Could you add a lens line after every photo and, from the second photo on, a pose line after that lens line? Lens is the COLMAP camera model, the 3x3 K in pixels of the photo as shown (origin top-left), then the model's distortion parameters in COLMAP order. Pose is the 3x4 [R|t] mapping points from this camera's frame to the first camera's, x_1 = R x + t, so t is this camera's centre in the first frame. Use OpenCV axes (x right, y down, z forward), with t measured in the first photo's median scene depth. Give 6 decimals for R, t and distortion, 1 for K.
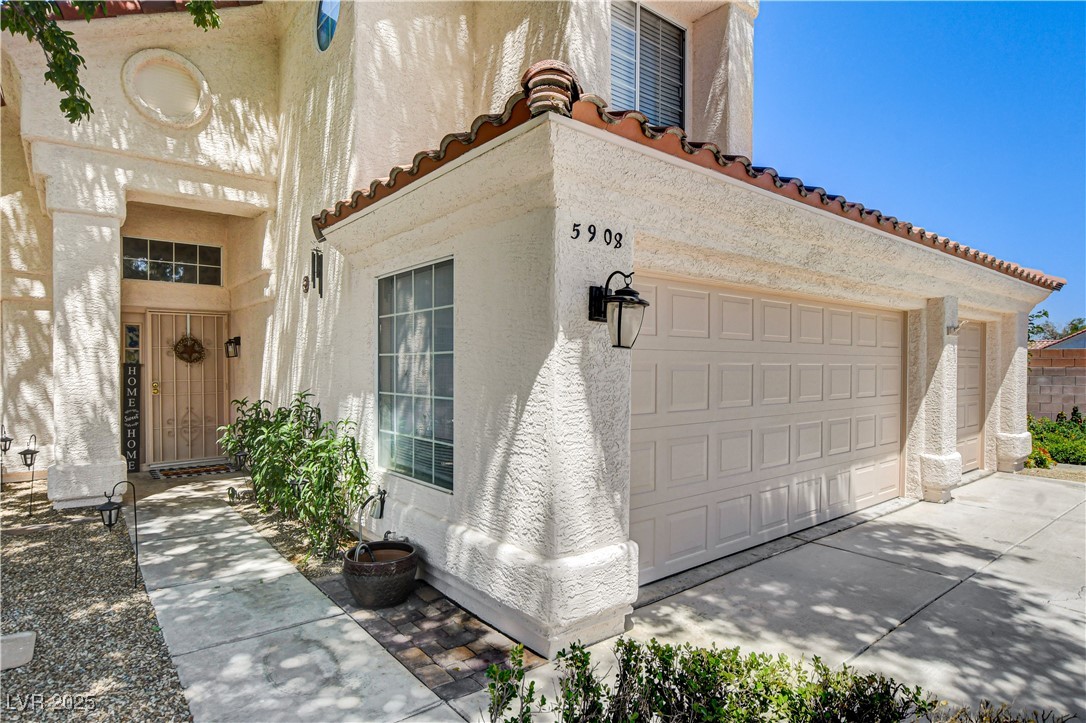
lens RADIAL K [[588.6, 0, 543.0], [0, 588.6, 361.5], [0, 0, 1]] dist [-0.000855, -0.000140]
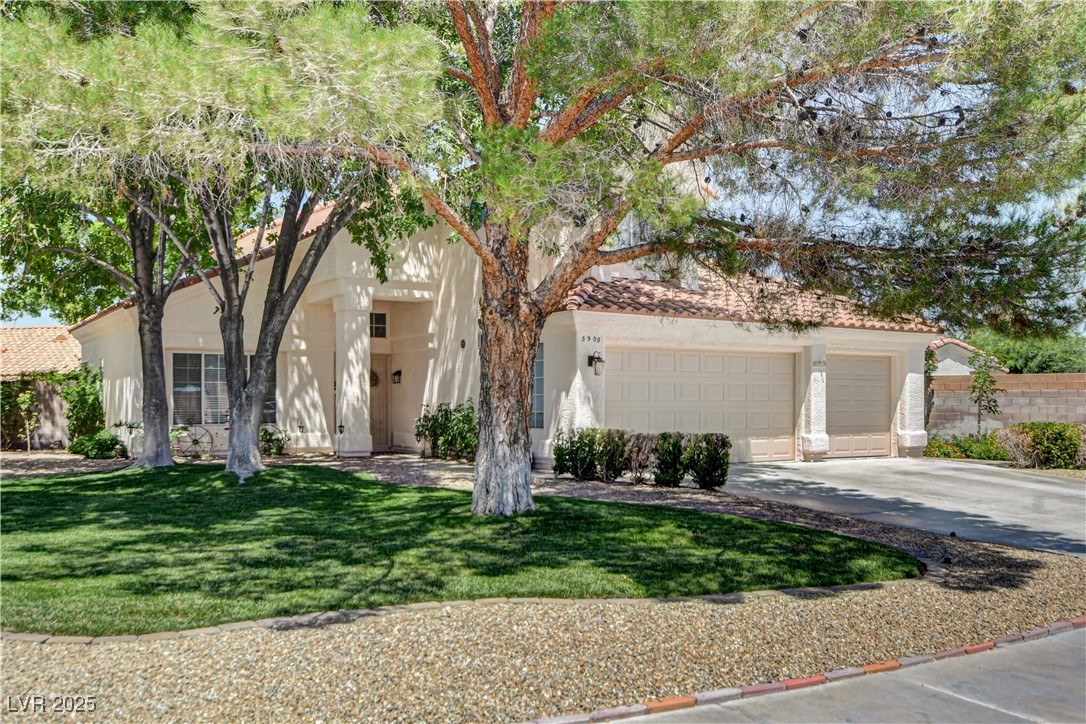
lens RADIAL K [[890.7, 0, 543.0], [0, 890.7, 362.0], [0, 0, 1]] dist [0.020206, 0.003435]
pose [[0.994189, -0.008682, -0.107302, 0.162644], [0.004316, 0.999156, -0.040859, 0.046201], [0.107566, 0.040158, 0.993387, -1.733250]]
